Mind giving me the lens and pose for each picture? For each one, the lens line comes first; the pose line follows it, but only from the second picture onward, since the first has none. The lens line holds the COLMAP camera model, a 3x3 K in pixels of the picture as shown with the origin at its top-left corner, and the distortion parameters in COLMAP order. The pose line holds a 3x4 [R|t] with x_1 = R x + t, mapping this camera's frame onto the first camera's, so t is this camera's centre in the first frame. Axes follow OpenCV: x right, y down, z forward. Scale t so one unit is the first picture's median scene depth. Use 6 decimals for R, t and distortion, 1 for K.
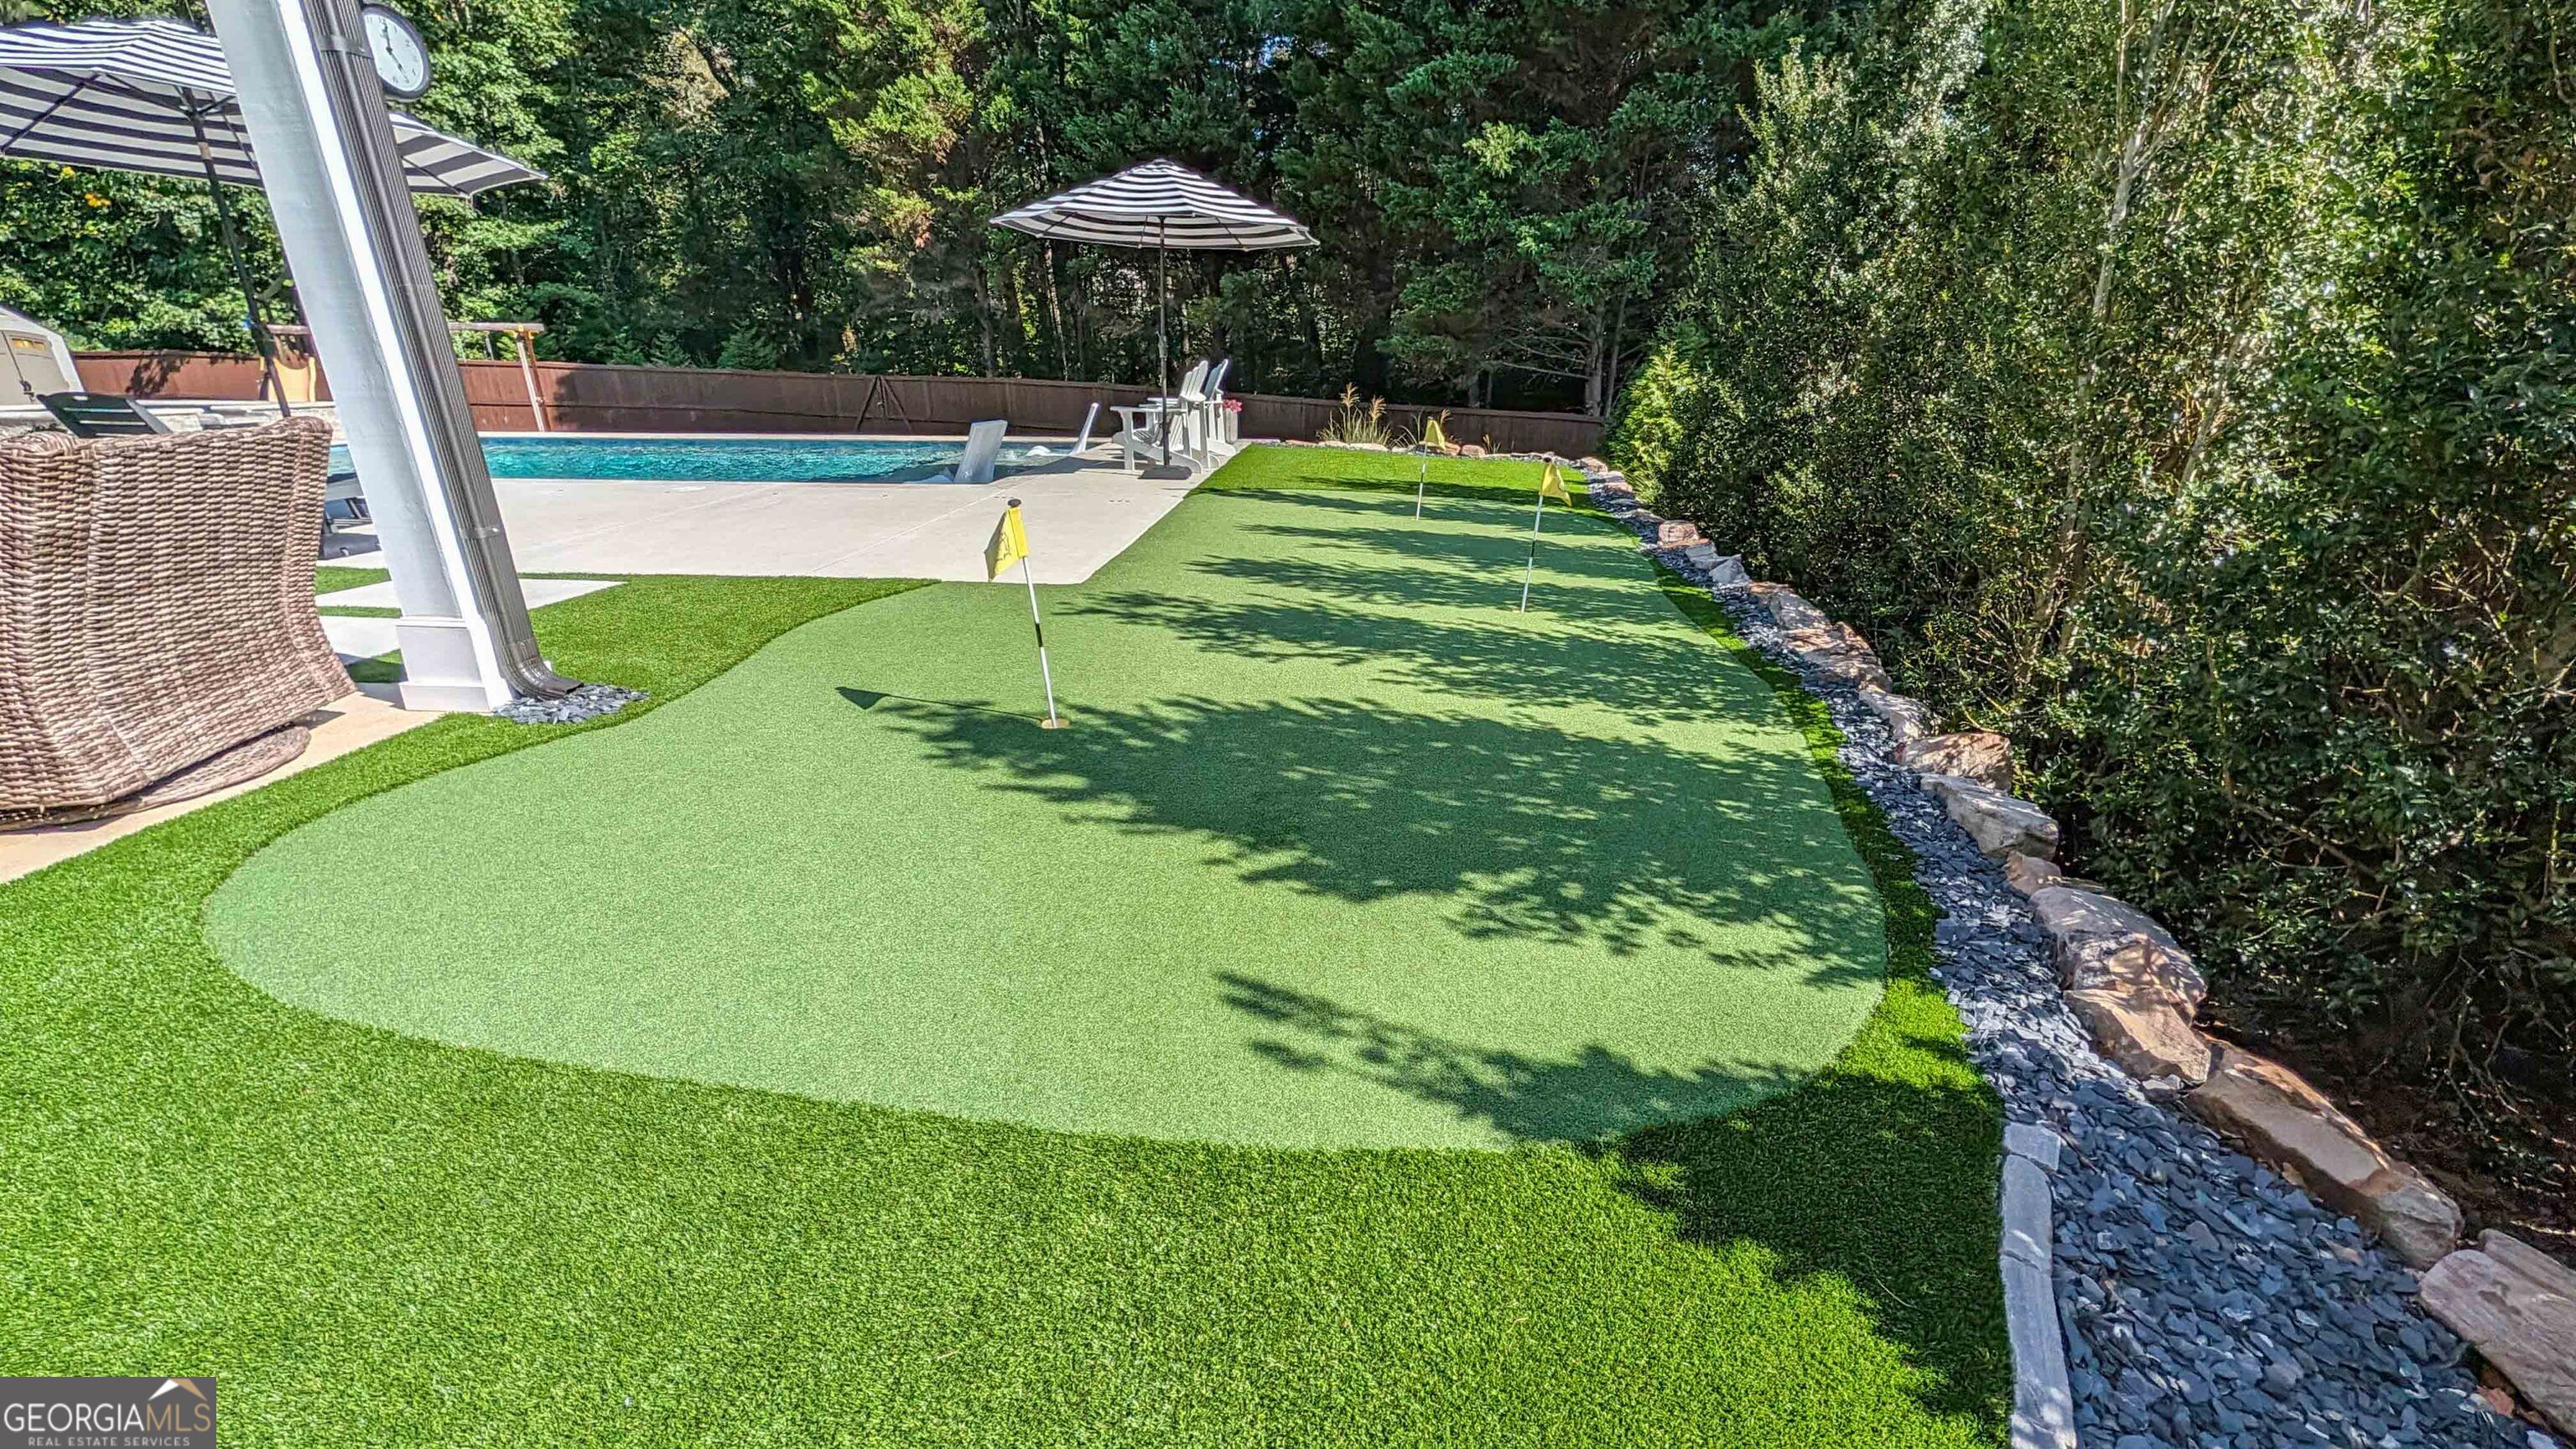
lens RADIAL K [[999.4, 0, 1286.3], [0, 999.4, 718.6], [0, 0, 1]] dist [-0.001856, 0.000025]
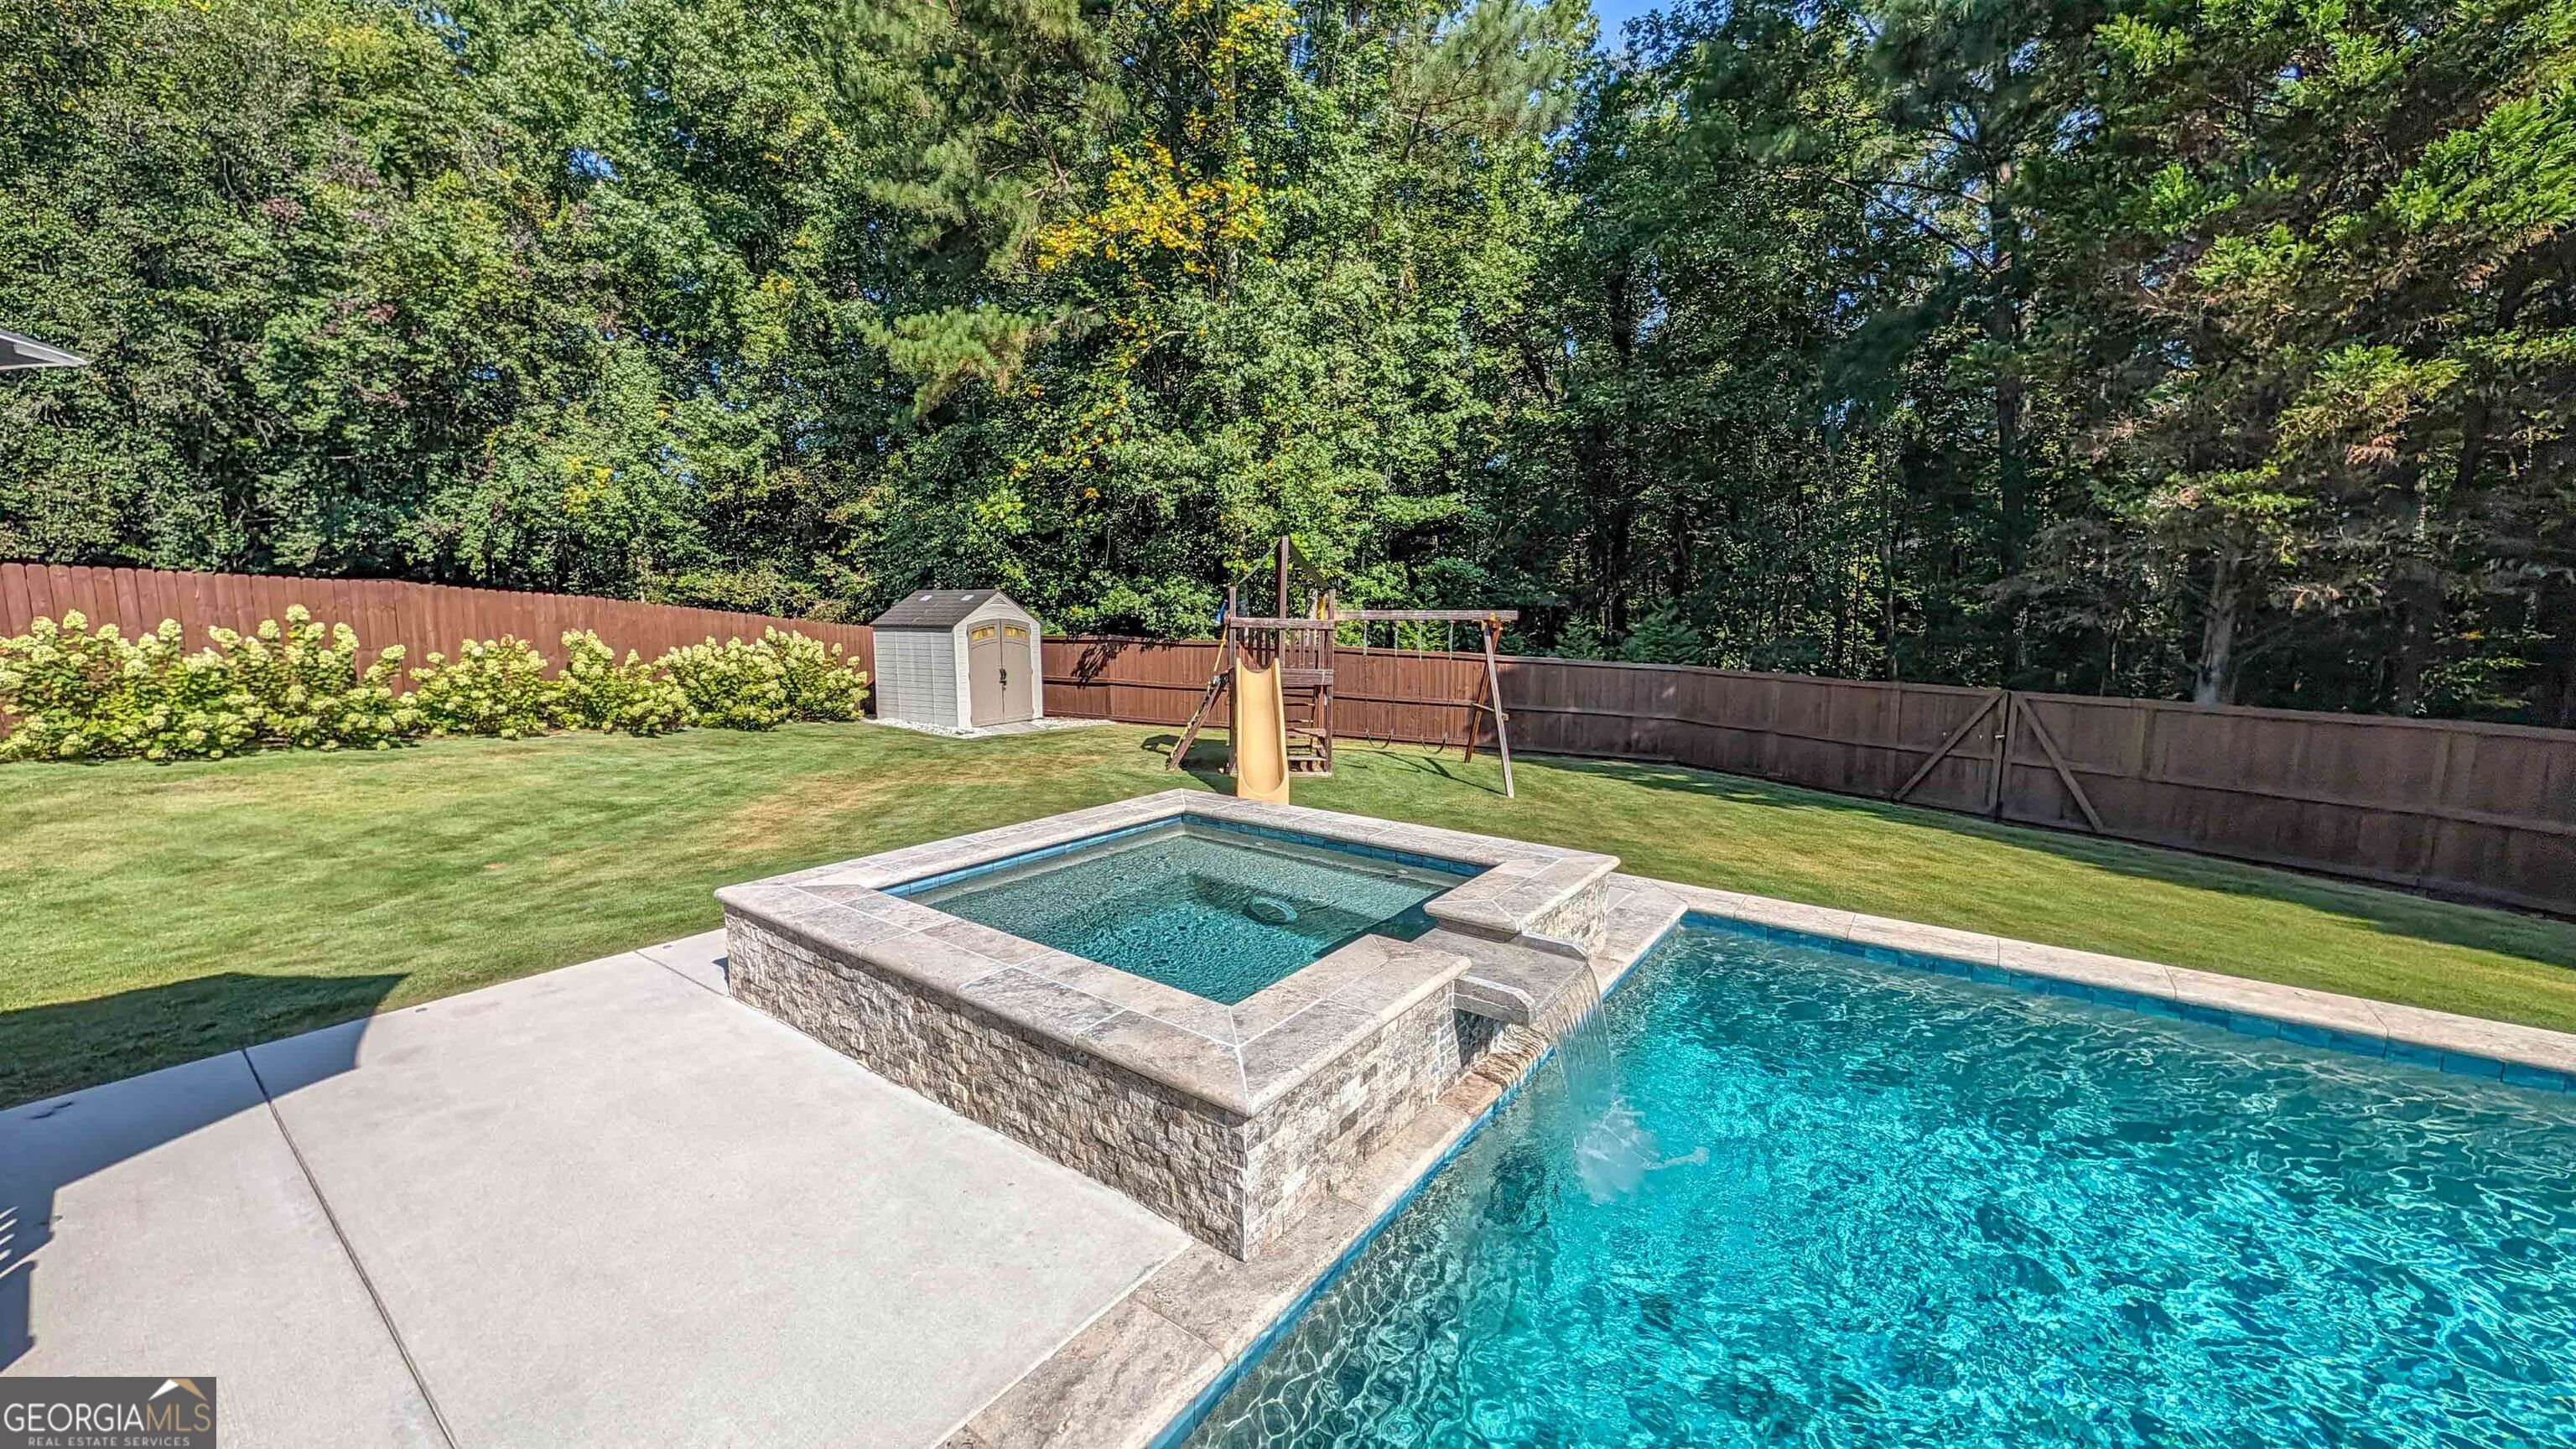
lens RADIAL K [[935.9, 0, 1279.9], [0, 935.9, 723.8], [0, 0, 1]] dist [0.000226, -0.000024]
pose [[0.841907, 0.066472, -0.535513, -0.601611], [-0.187355, 0.966657, -0.174562, -0.193600], [0.506054, 0.247296, 0.826289, 0.437175]]
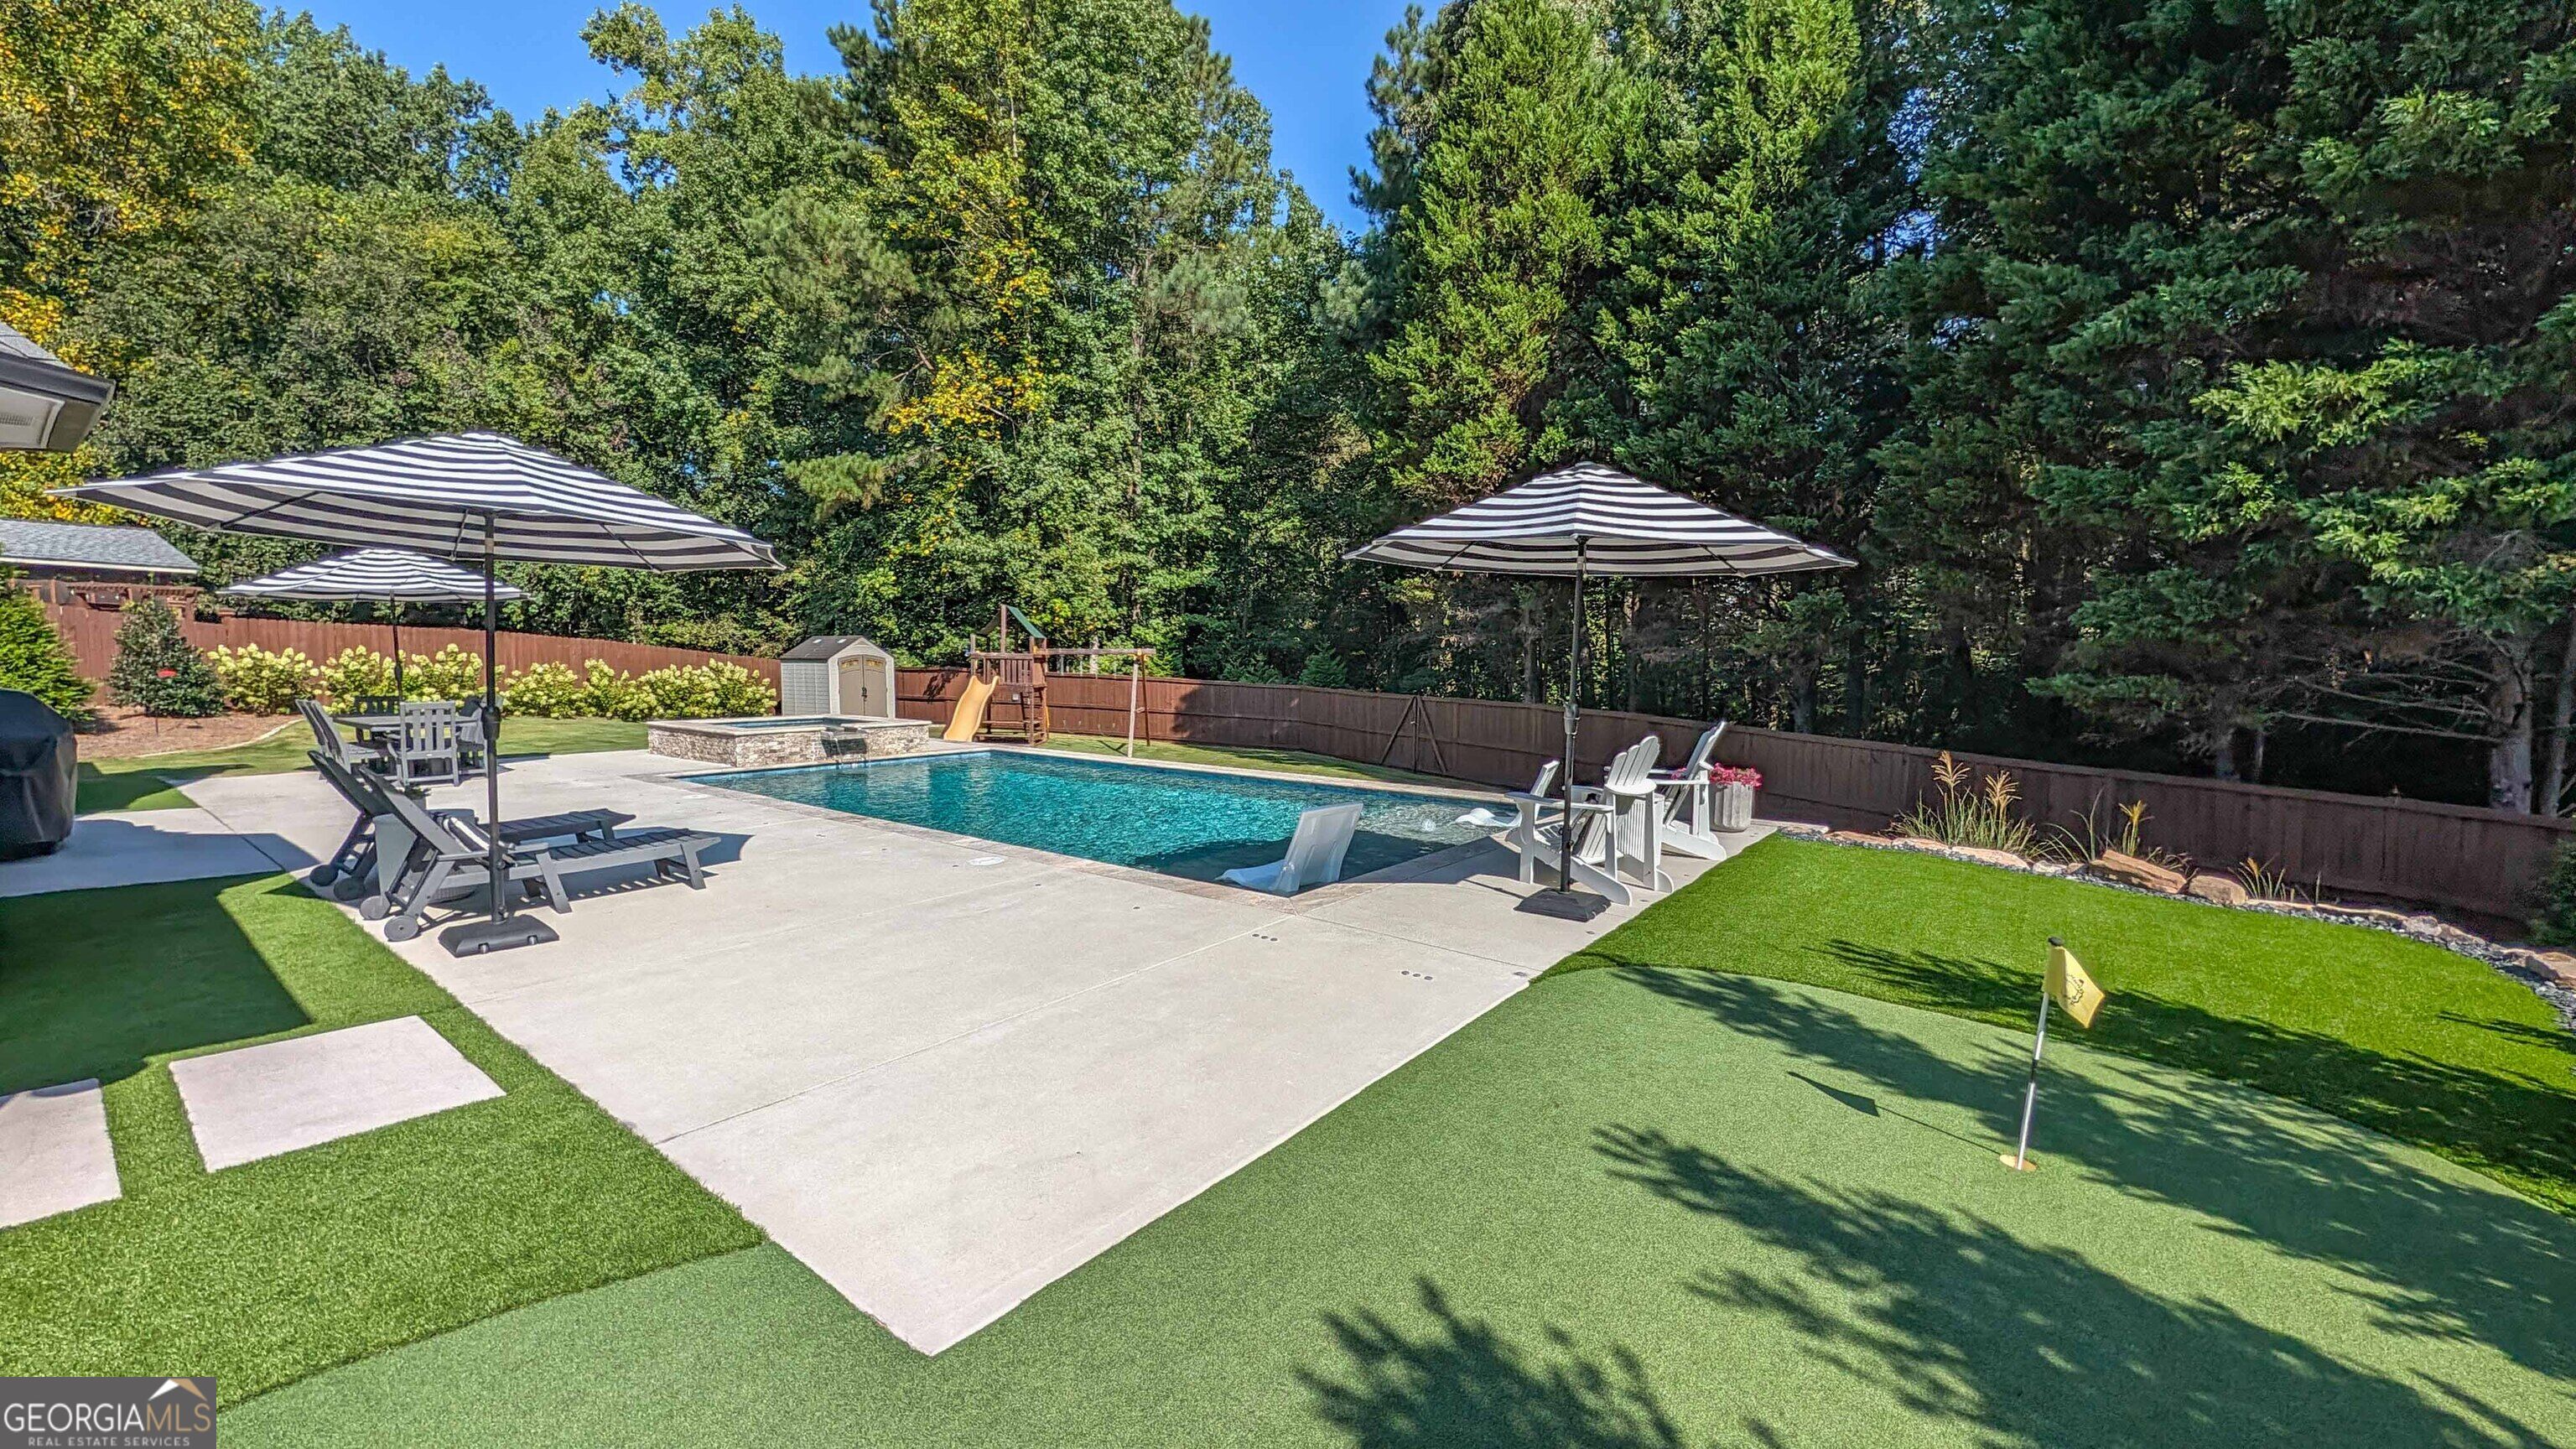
lens RADIAL K [[992.2, 0, 1288.0], [0, 992.2, 724.5], [0, 0, 1]] dist [-0.000501, -0.000204]
pose [[0.833470, 0.041040, -0.551039, 0.039851], [-0.193642, 0.955691, -0.221714, -0.092493], [0.517524, 0.291496, 0.804487, 0.187283]]
